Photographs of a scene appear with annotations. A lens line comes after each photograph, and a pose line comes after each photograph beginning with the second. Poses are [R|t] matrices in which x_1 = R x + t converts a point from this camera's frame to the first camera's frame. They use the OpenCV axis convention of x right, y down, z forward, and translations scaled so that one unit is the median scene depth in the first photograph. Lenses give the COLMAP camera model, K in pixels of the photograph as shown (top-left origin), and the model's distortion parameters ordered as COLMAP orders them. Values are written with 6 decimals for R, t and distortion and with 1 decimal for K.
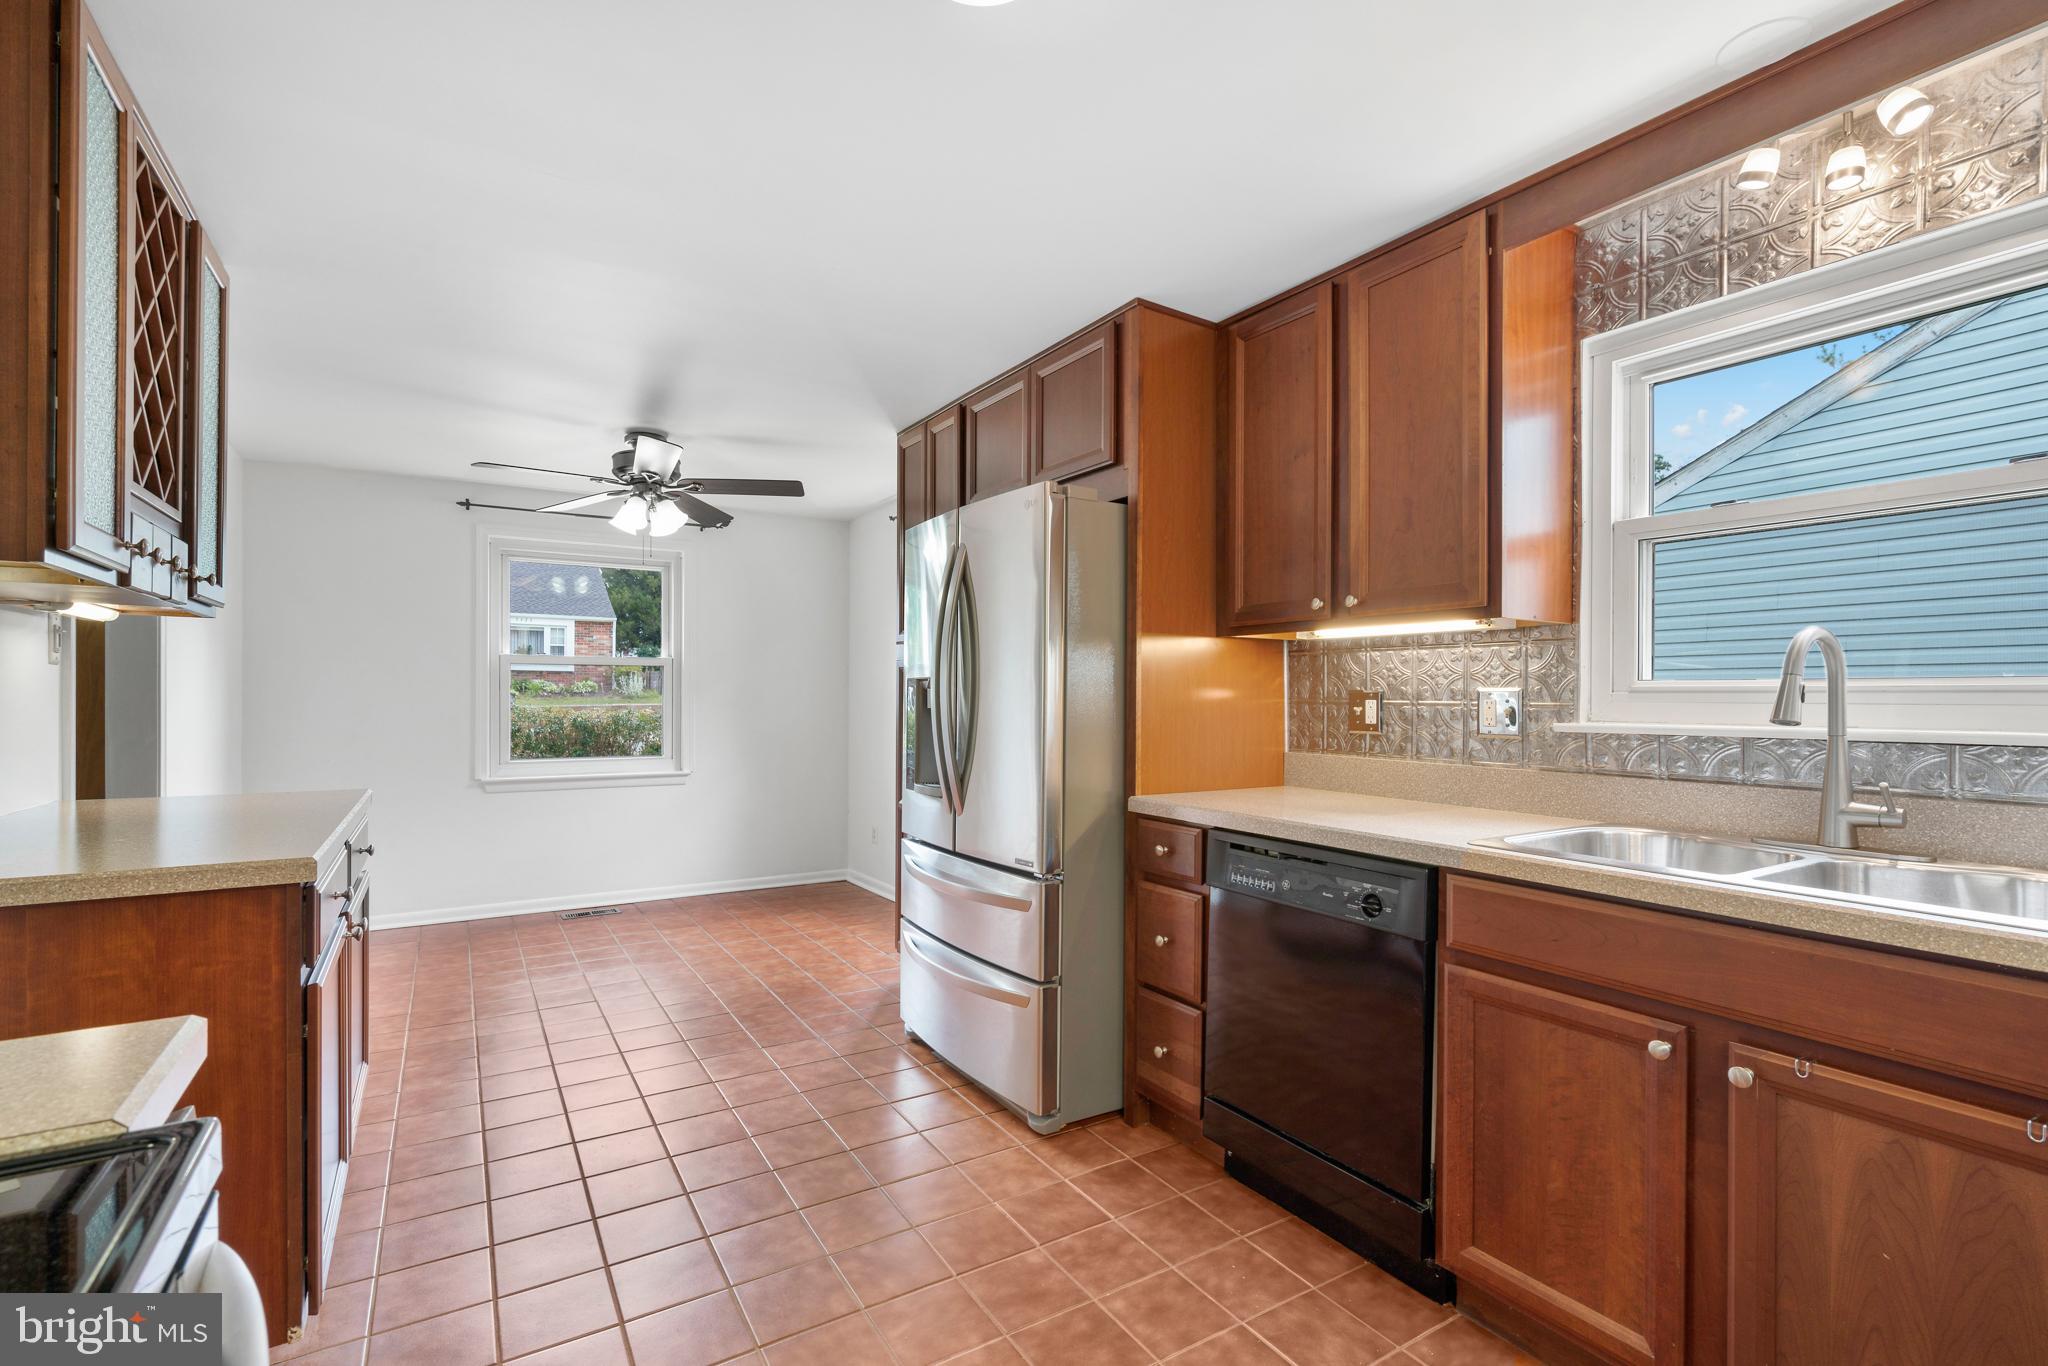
lens RADIAL K [[932.8, 0, 1030.6], [0, 932.8, 698.0], [0, 0, 1]] dist [-0.006753, 0.002414]
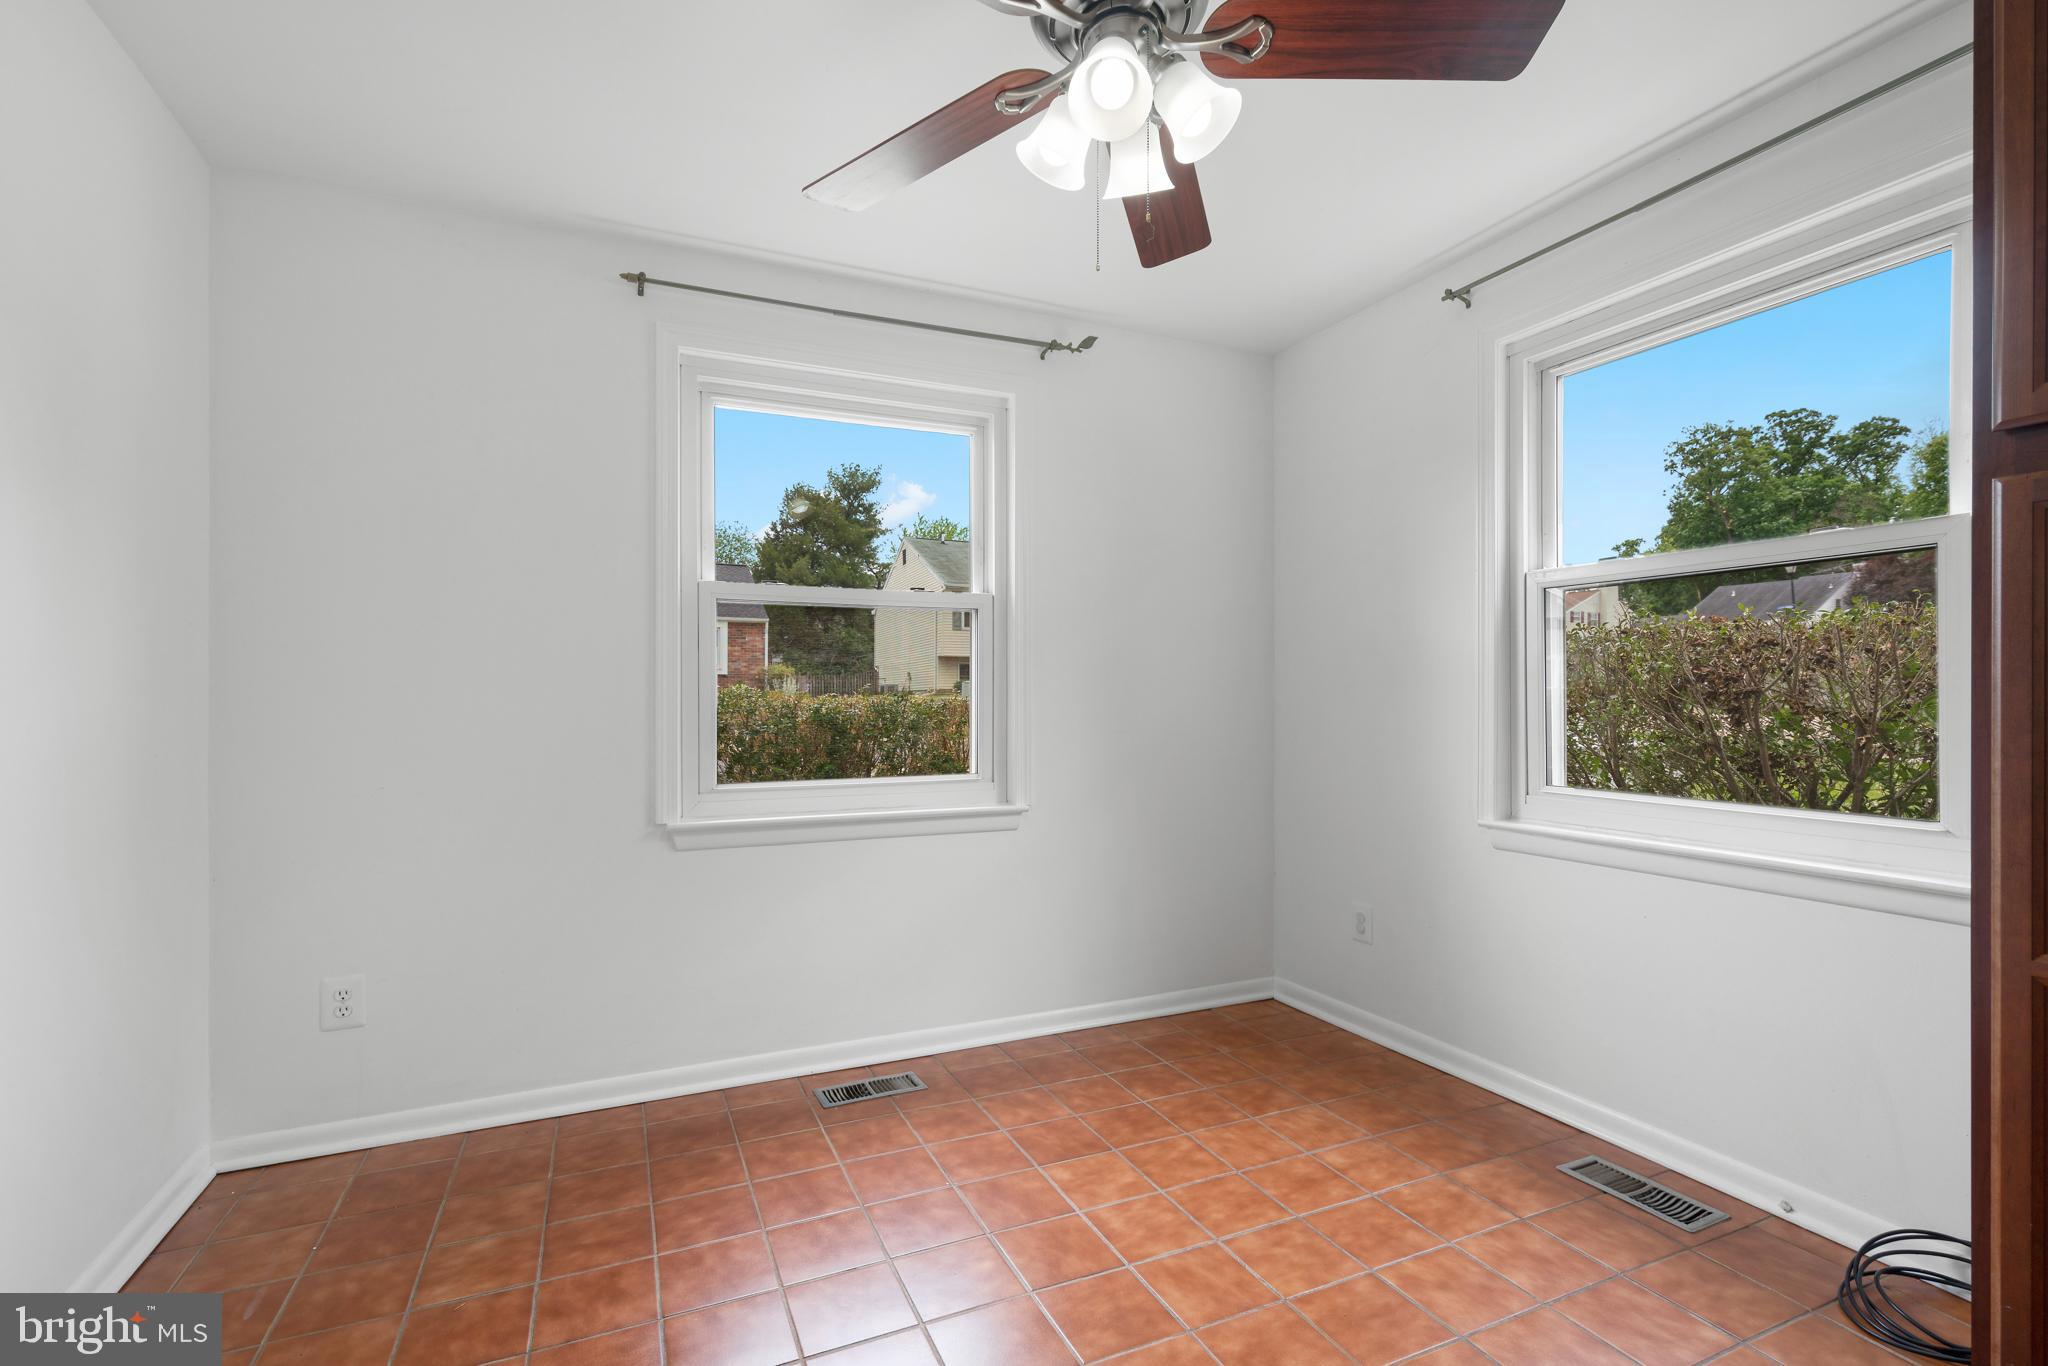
lens RADIAL K [[932.8, 0, 1020.7], [0, 932.8, 695.6], [0, 0, 1]] dist [-0.006753, 0.002414]
pose [[0.990186, -0.007964, -0.139532, -0.345060], [0.006739, 0.999935, -0.009249, 0.024841], [0.139596, 0.008218, 0.990174, 0.551005]]
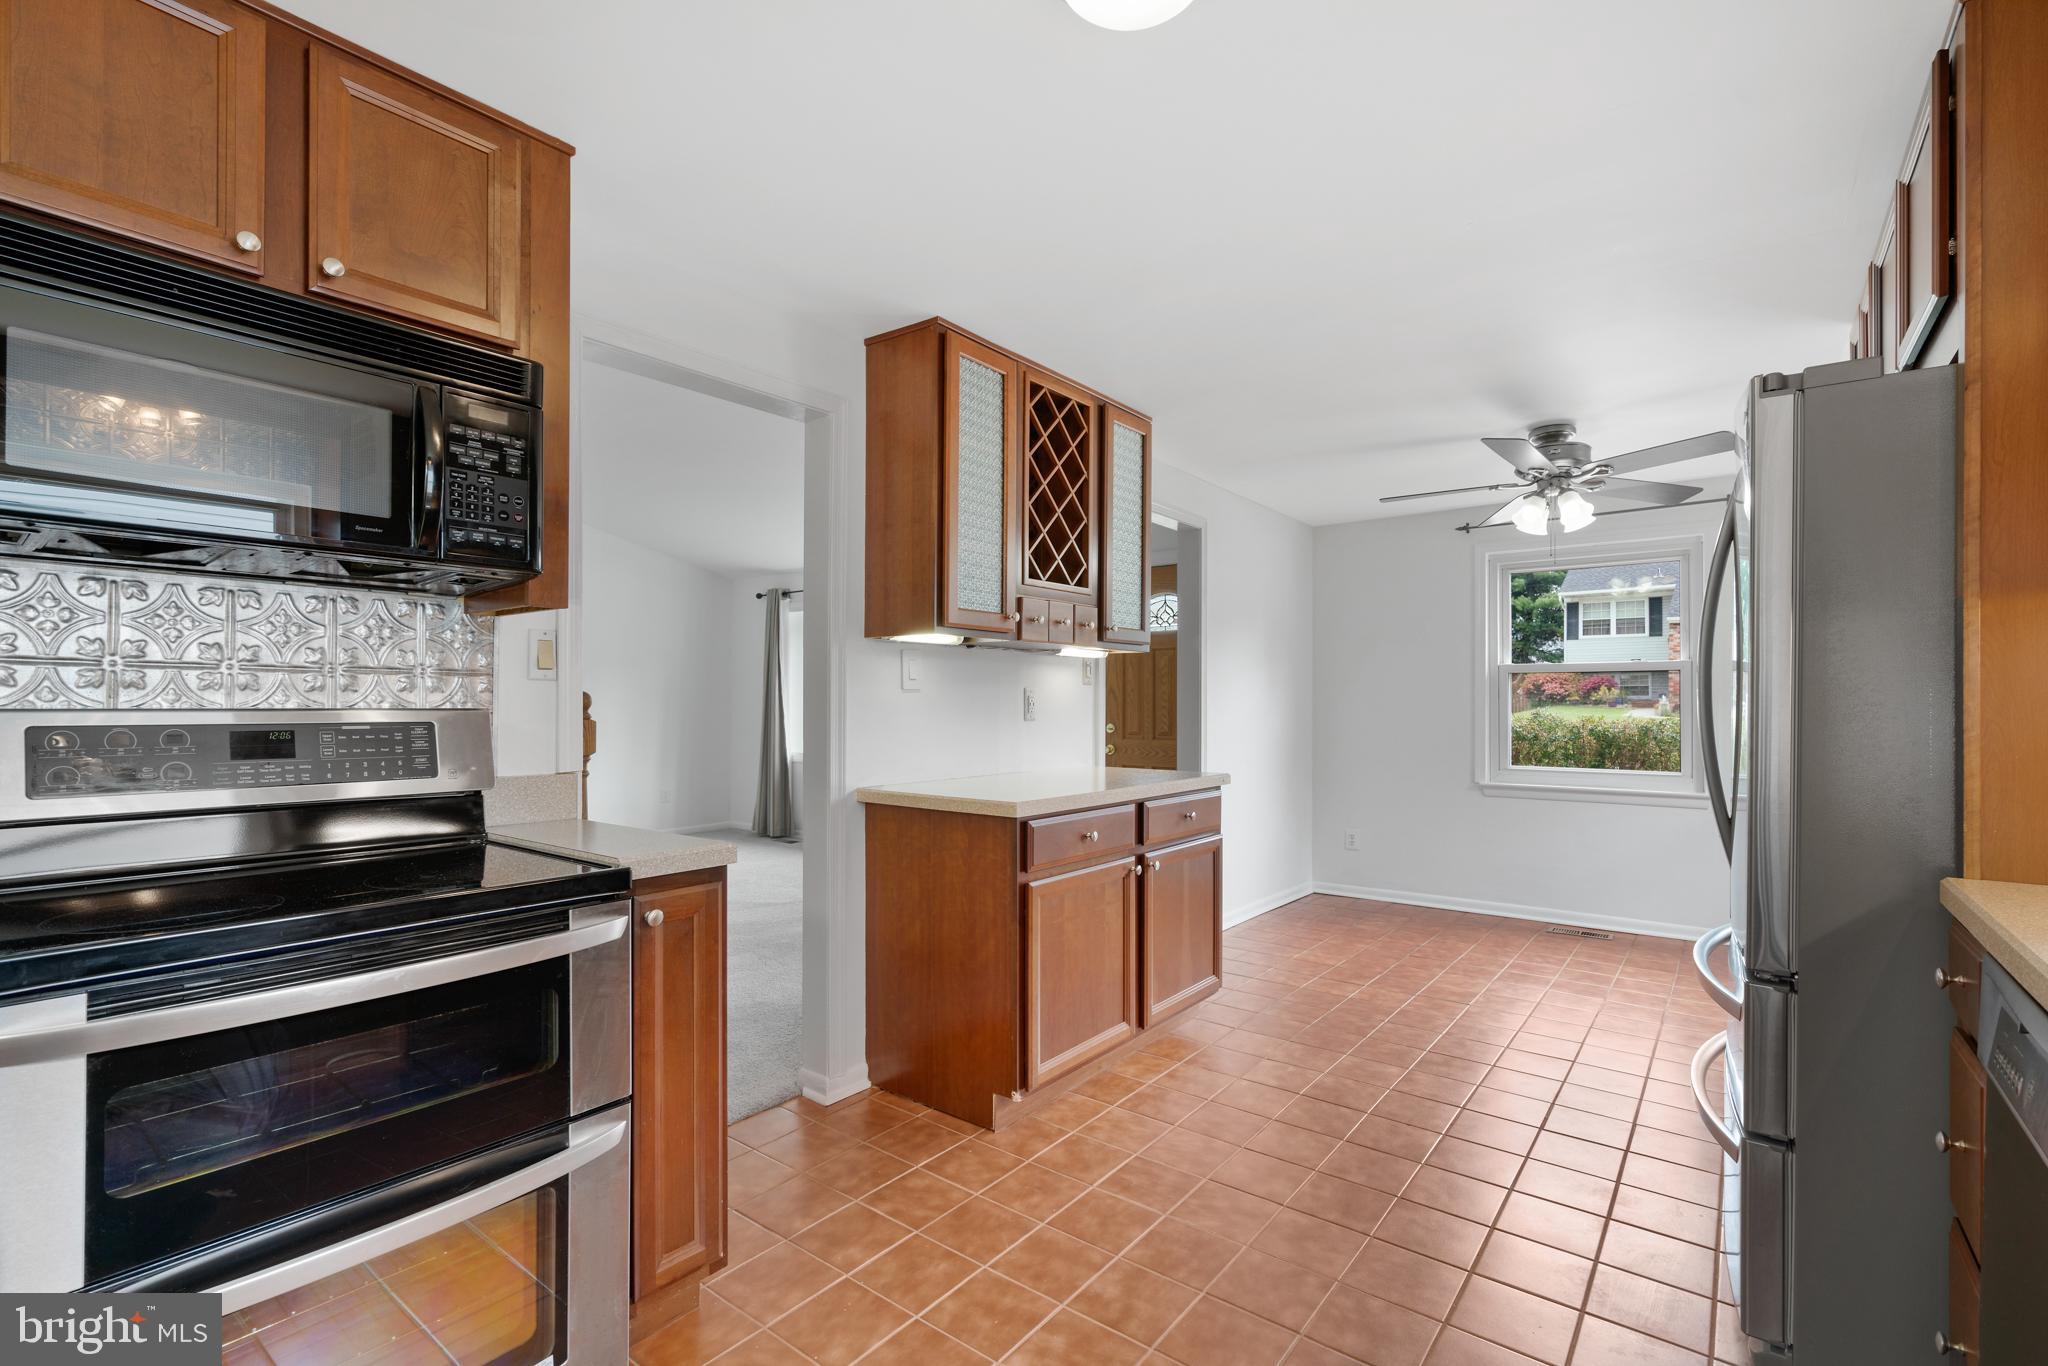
lens RADIAL K [[932.8, 0, 1028.0], [0, 932.8, 699.0], [0, 0, 1]] dist [-0.006753, 0.002414]
pose [[0.342541, -0.006113, -0.939483, 0.249548], [-0.003031, 0.999966, -0.007611, 0.001045], [0.939498, 0.005455, 0.342511, 0.154411]]
